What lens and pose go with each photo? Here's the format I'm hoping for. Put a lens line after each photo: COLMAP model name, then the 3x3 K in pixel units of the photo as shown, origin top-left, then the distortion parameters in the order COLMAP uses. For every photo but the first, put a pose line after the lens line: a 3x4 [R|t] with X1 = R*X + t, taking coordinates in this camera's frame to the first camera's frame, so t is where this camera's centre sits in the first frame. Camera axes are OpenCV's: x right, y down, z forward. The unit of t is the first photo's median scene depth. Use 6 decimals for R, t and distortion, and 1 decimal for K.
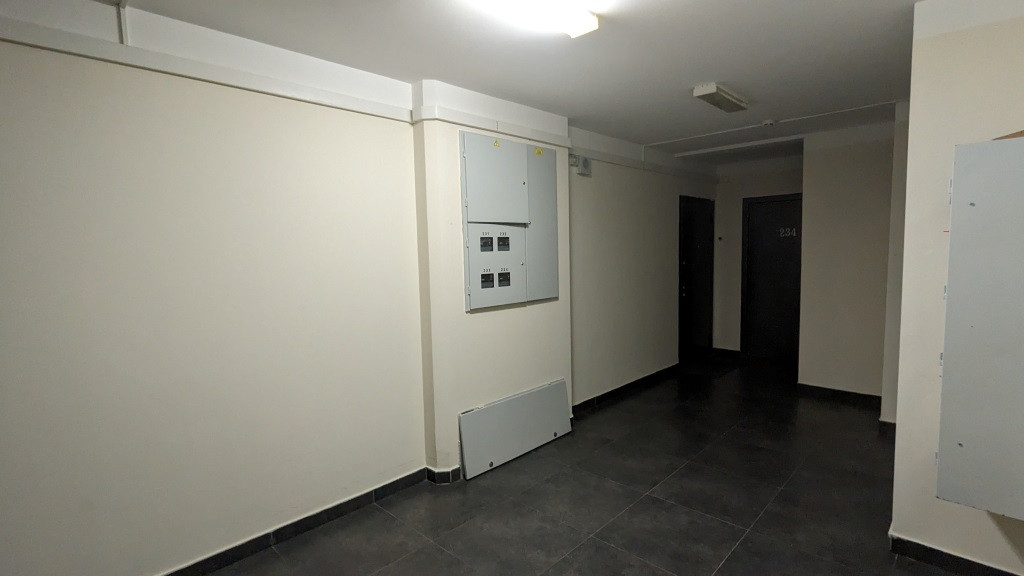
lens RADIAL K [[484.1, 0, 514.0], [0, 484.1, 290.6], [0, 0, 1]] dist [0.000794, 0.003170]
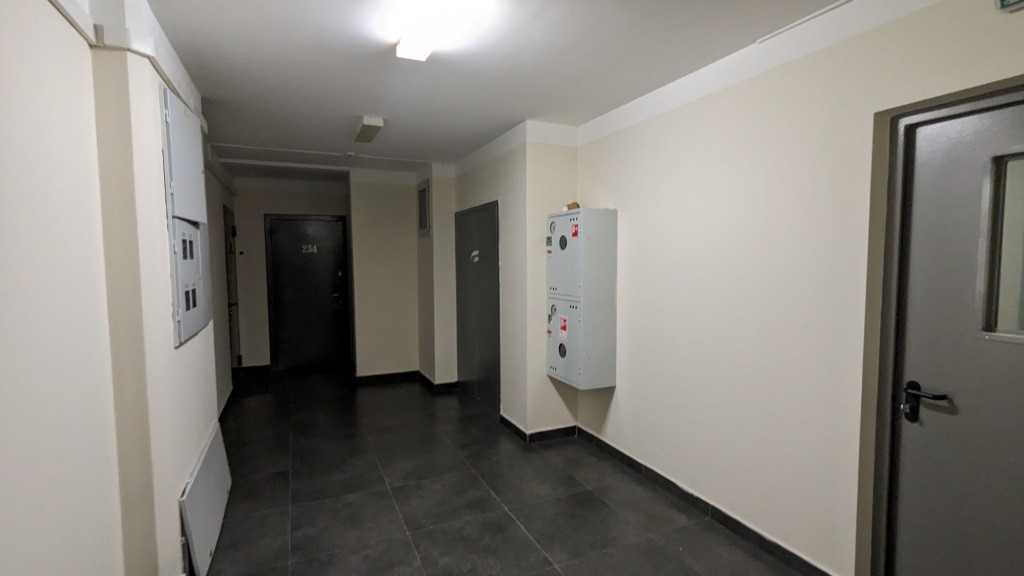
lens RADIAL K [[484.1, 0, 513.1], [0, 484.1, 289.3], [0, 0, 1]] dist [0.000794, 0.003170]
pose [[0.376273, -0.041303, 0.925588, -0.558790], [0.080198, 0.996708, 0.011875, -0.007020], [-0.923032, 0.069762, 0.378346, 0.293902]]
